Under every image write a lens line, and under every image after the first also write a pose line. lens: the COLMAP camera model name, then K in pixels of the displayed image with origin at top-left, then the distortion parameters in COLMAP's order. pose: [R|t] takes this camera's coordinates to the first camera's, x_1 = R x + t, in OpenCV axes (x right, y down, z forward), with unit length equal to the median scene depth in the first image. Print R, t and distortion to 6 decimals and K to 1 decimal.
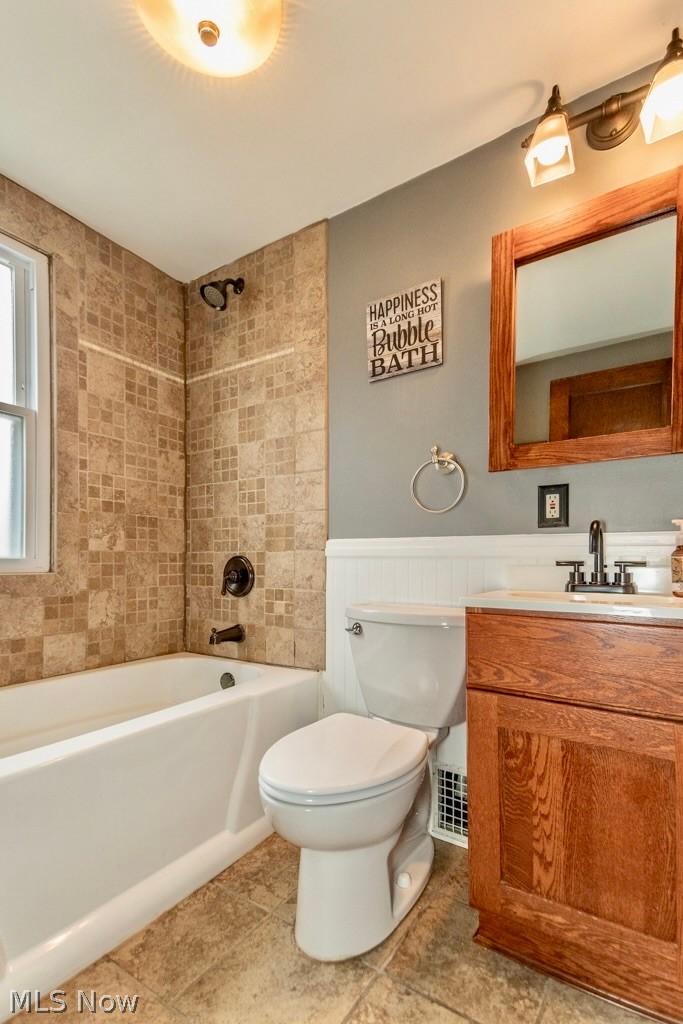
lens RADIAL K [[483.5, 0, 333.4], [0, 483.5, 563.1], [0, 0, 1]] dist [0.049946, -0.004882]
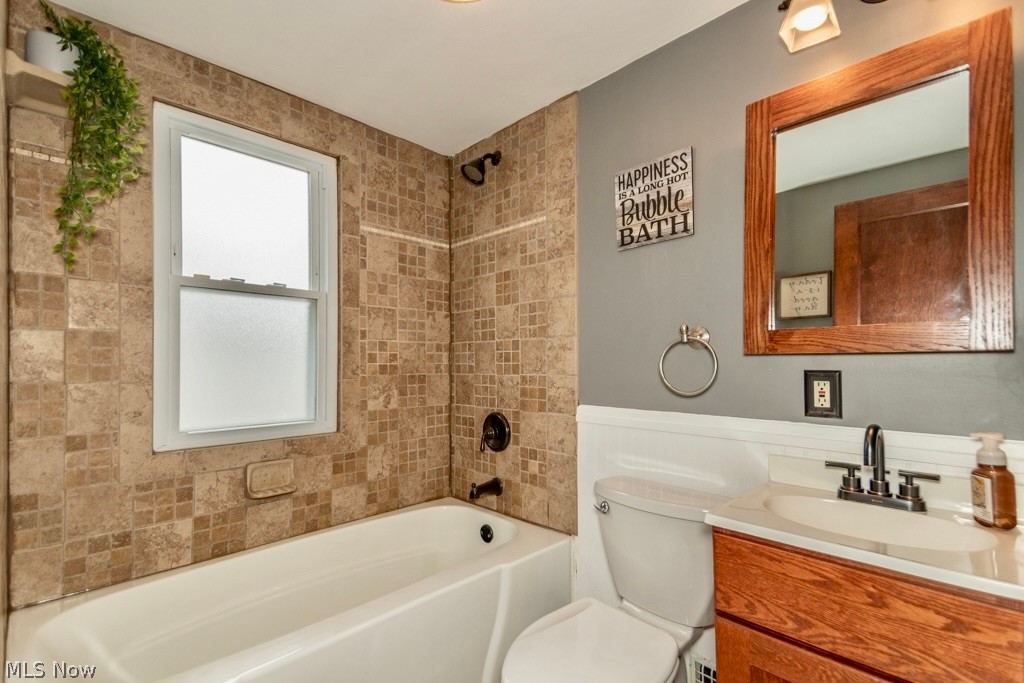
lens RADIAL K [[465.1, 0, 507.0], [0, 465.1, 346.1], [0, 0, 1]] dist [0.041838, -0.005976]
pose [[0.976292, -0.011394, -0.216158, 0.052716], [0.010747, 0.999934, -0.004168, -0.164884], [0.216191, 0.001746, 0.976350, 0.007211]]
